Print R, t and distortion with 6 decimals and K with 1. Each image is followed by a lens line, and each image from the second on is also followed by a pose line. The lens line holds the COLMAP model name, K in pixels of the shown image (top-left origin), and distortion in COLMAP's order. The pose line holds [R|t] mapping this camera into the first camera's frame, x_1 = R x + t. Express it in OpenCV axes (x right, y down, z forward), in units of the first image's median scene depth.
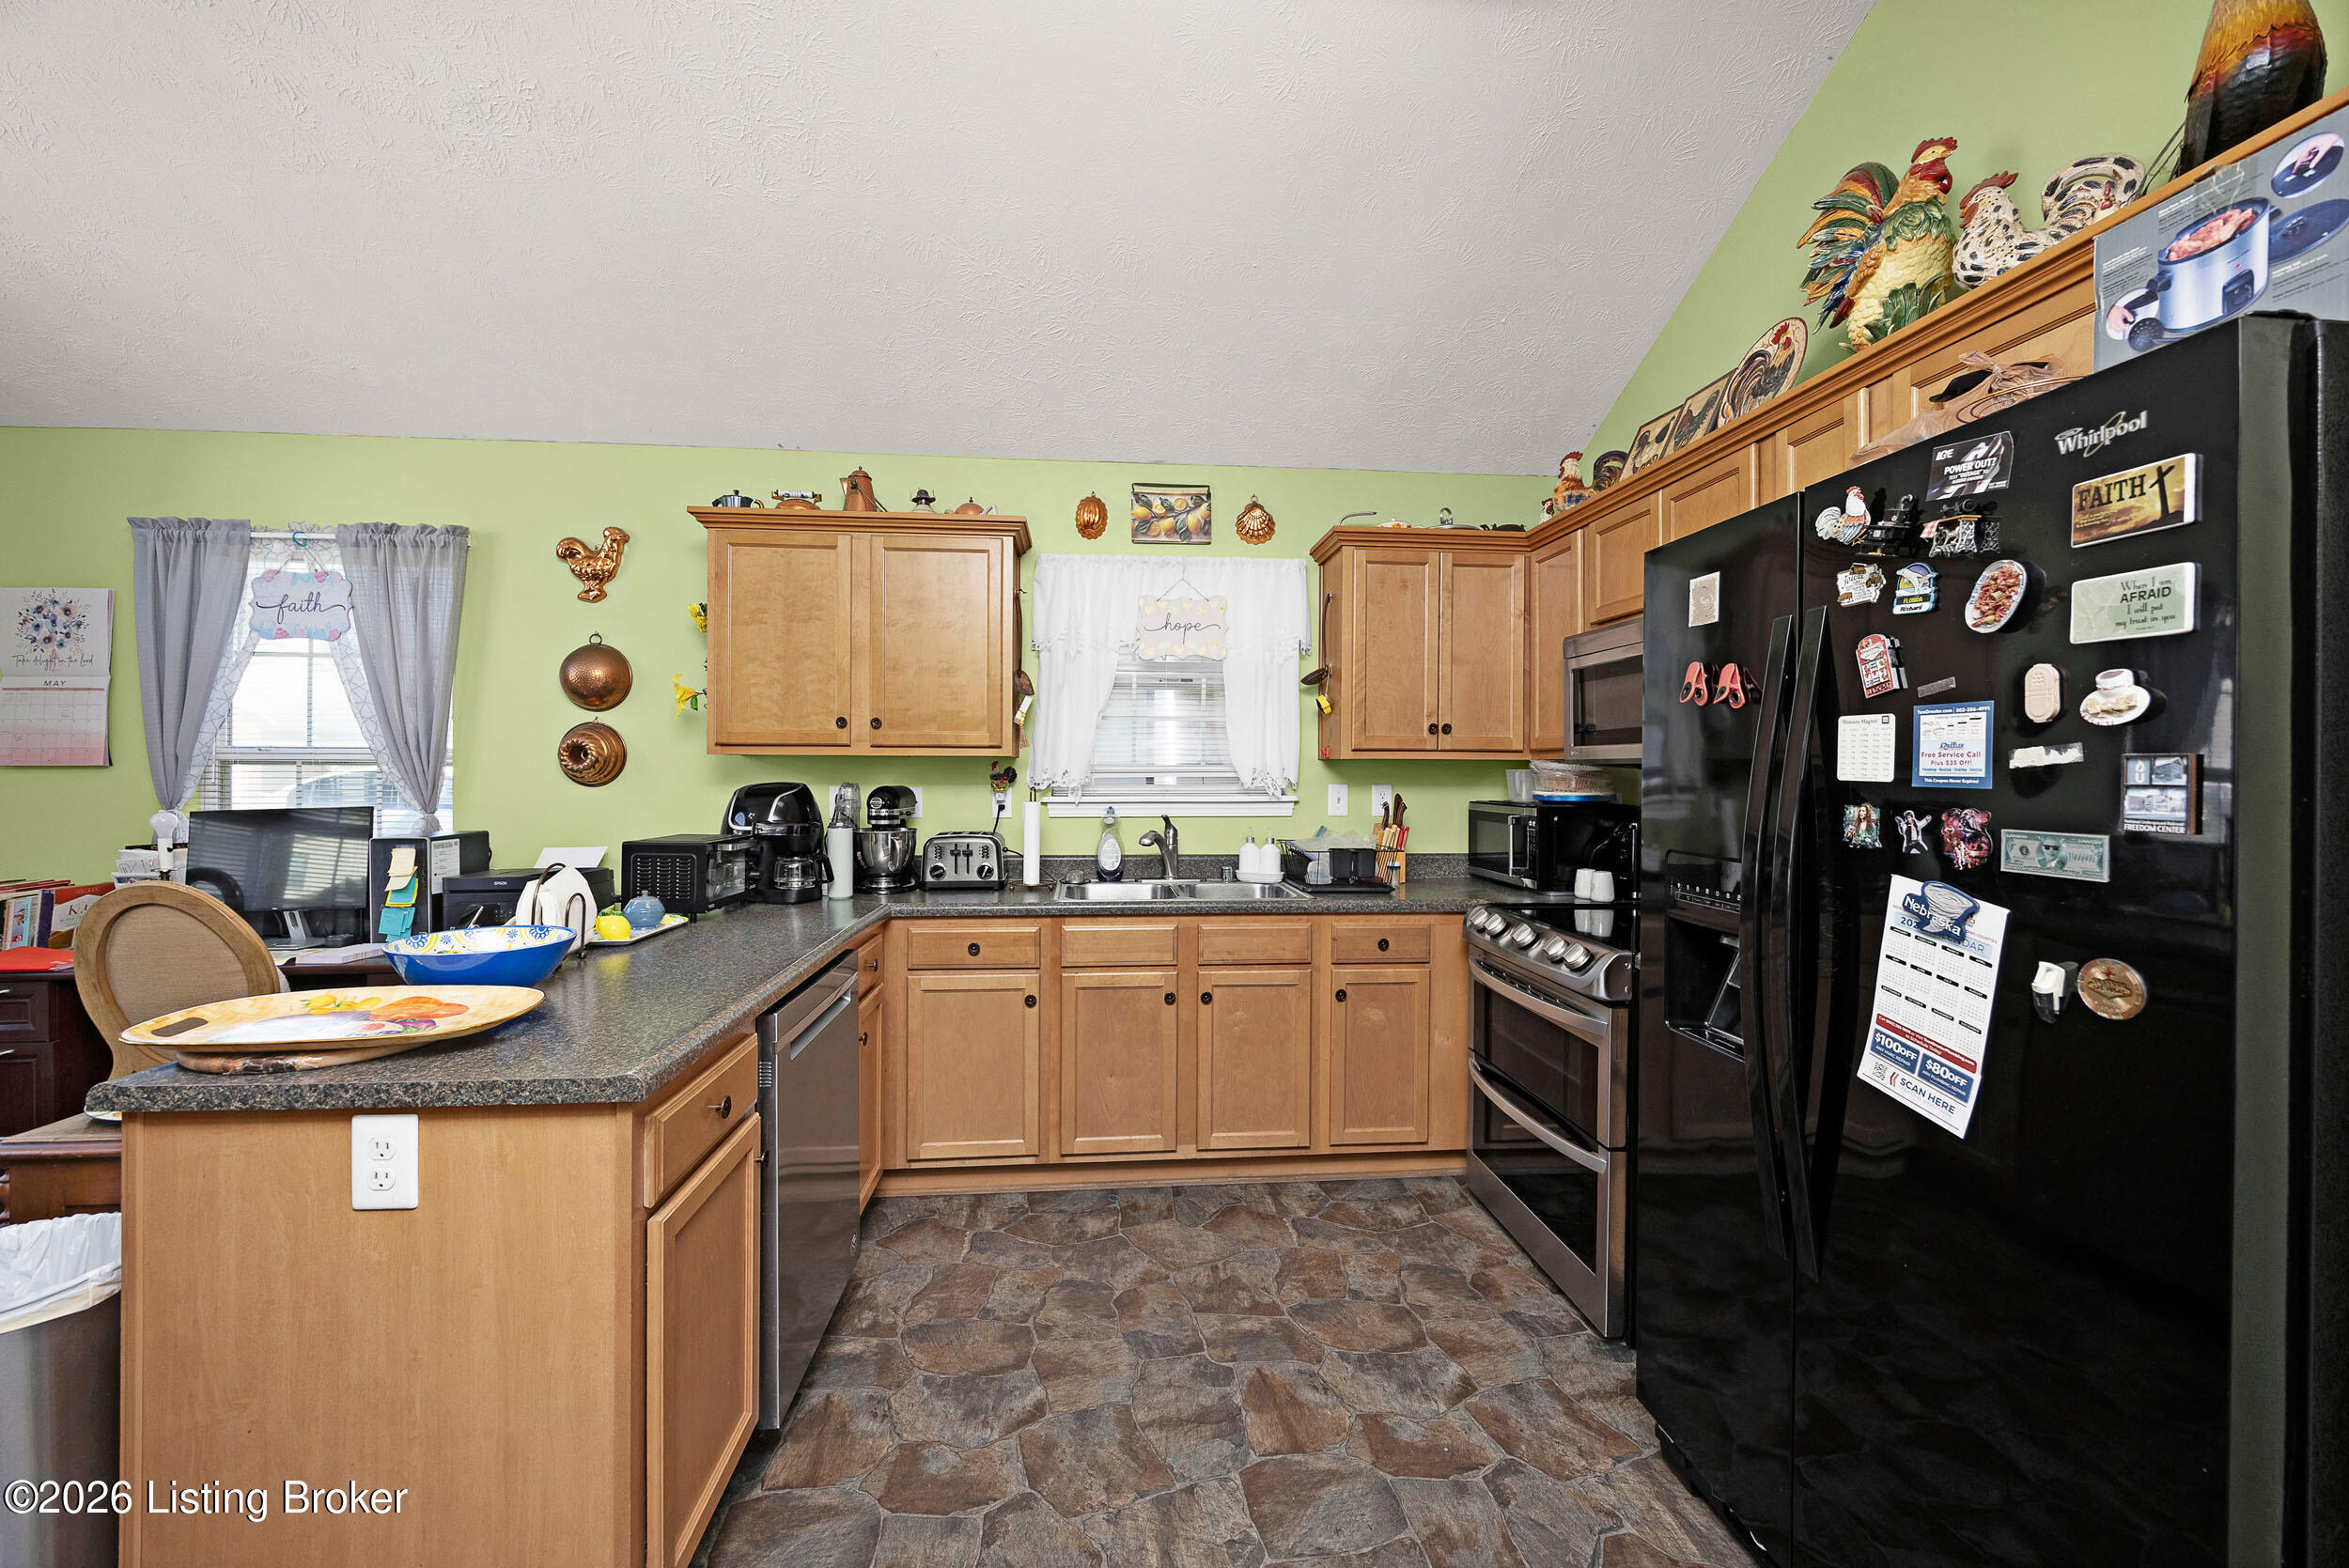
lens RADIAL K [[902.6, 0, 1167.2], [0, 902.6, 772.0], [0, 0, 1]] dist [-0.006990, 0.000258]
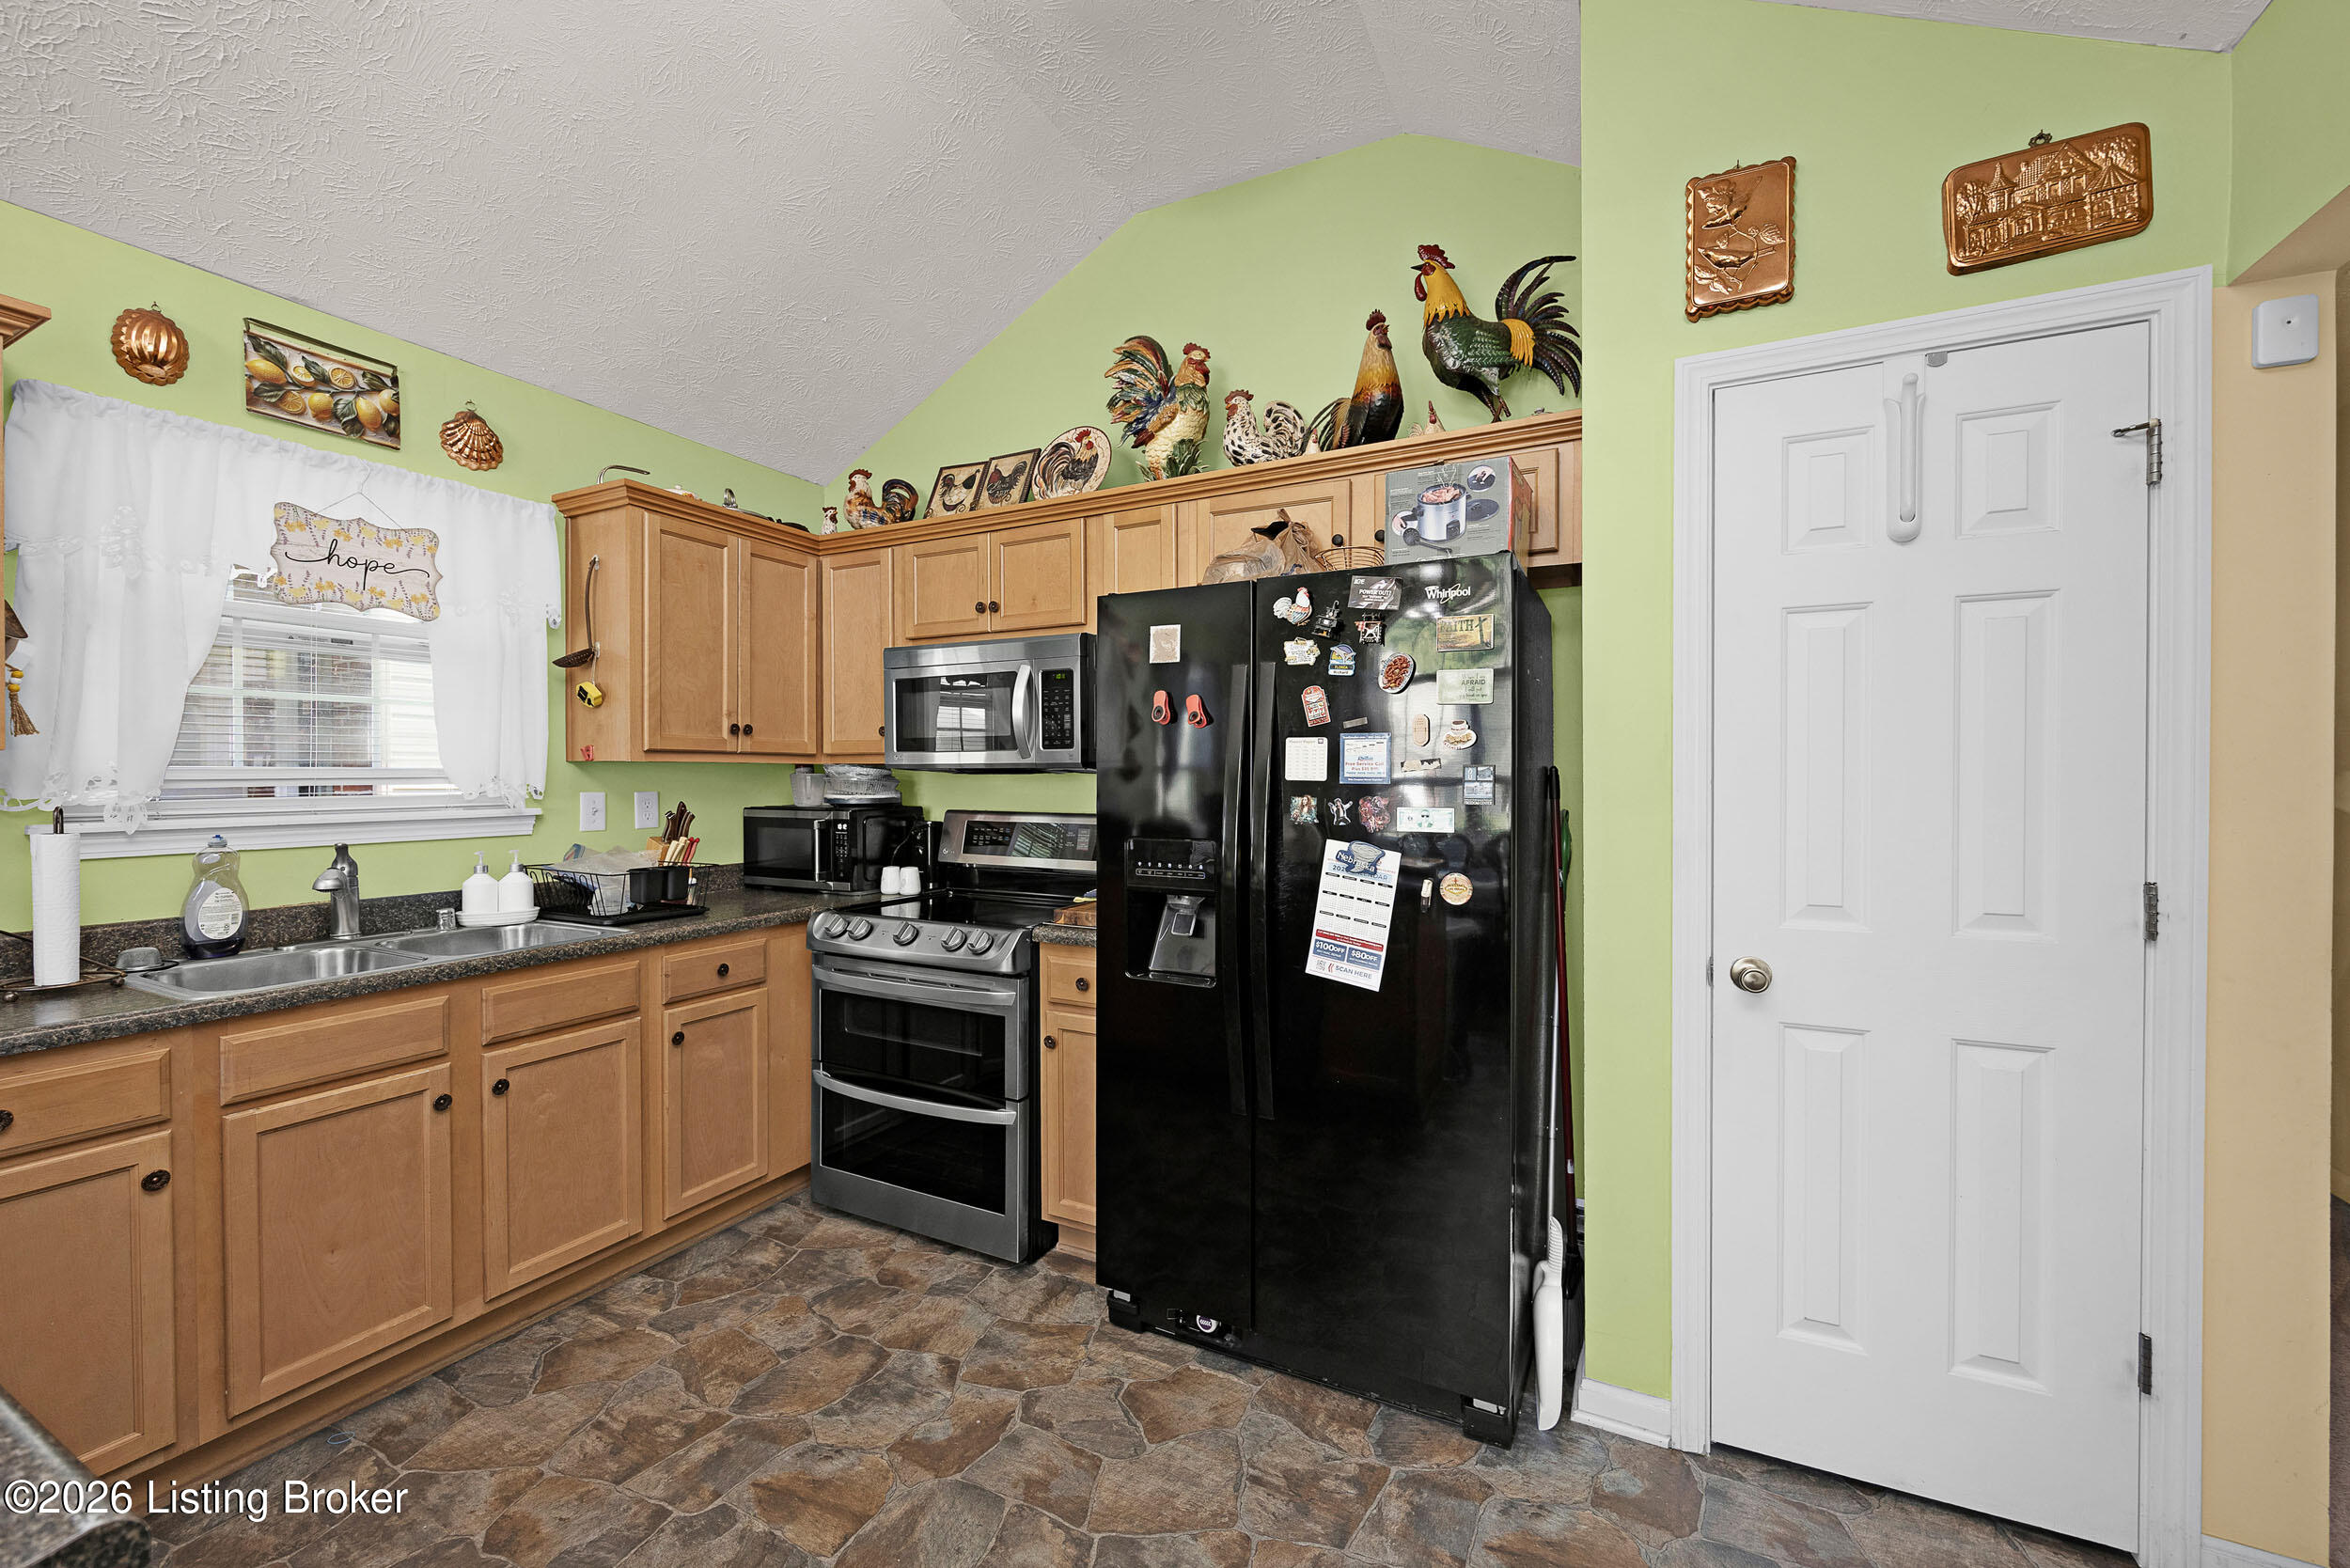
lens RADIAL K [[903.1, 0, 1166.7], [0, 903.1, 786.7], [0, 0, 1]] dist [-0.006990, 0.000258]
pose [[0.535991, -0.013993, 0.844108, -0.276628], [0.004207, 0.999894, 0.013904, -0.000725], [-0.844214, -0.003901, 0.535993, 0.156701]]
